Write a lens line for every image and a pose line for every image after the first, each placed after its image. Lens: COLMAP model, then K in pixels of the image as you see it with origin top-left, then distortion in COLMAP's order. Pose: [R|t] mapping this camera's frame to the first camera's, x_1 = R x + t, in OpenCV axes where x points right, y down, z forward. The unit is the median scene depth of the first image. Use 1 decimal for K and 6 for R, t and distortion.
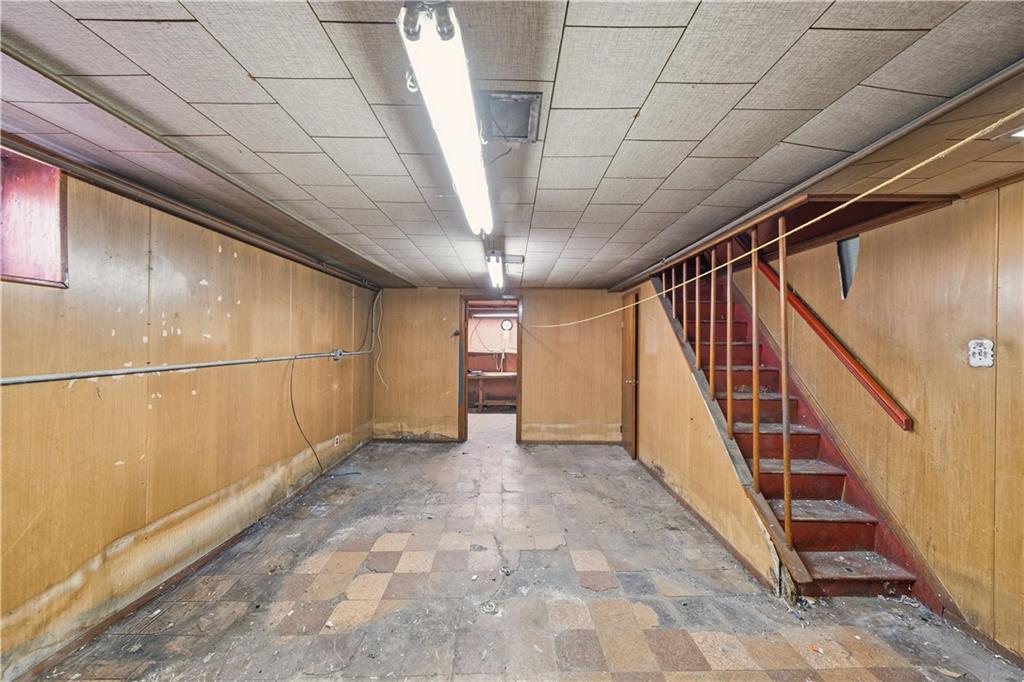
lens RADIAL K [[350.4, 0, 512.0], [0, 350.4, 341.0], [0, 0, 1]] dist [0.000403, -0.000006]
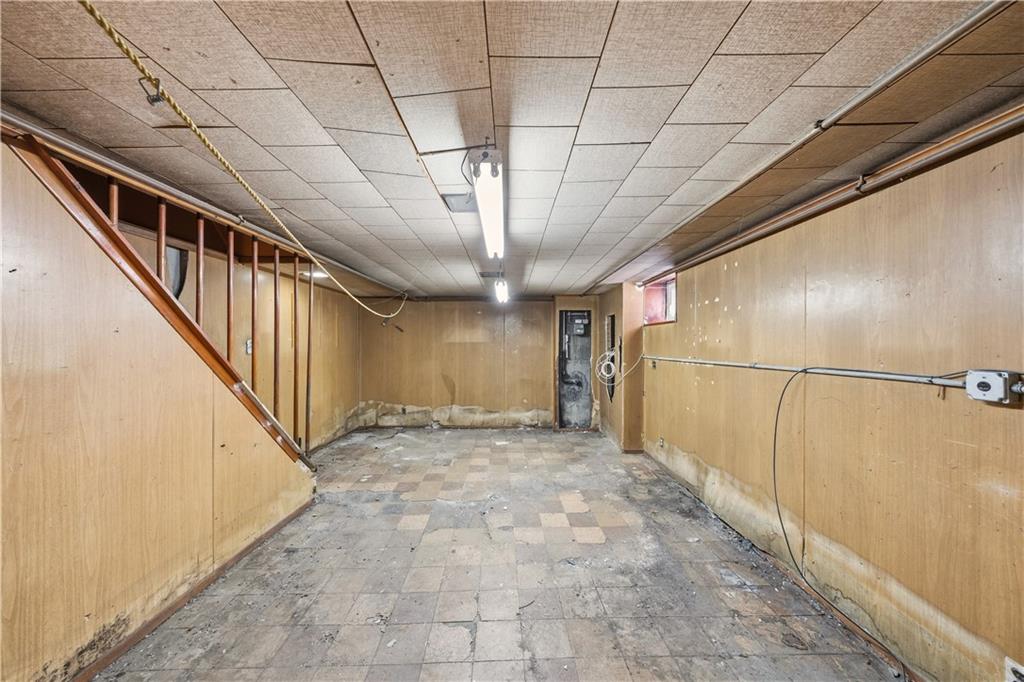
lens RADIAL K [[350.4, 0, 512.0], [0, 350.4, 341.0], [0, 0, 1]] dist [0.000403, -0.000006]
pose [[-0.999951, -0.009414, -0.003065, -0.103925], [-0.009381, 0.999899, -0.010630, 0.006152], [0.003165, -0.010600, -0.999939, 2.064911]]
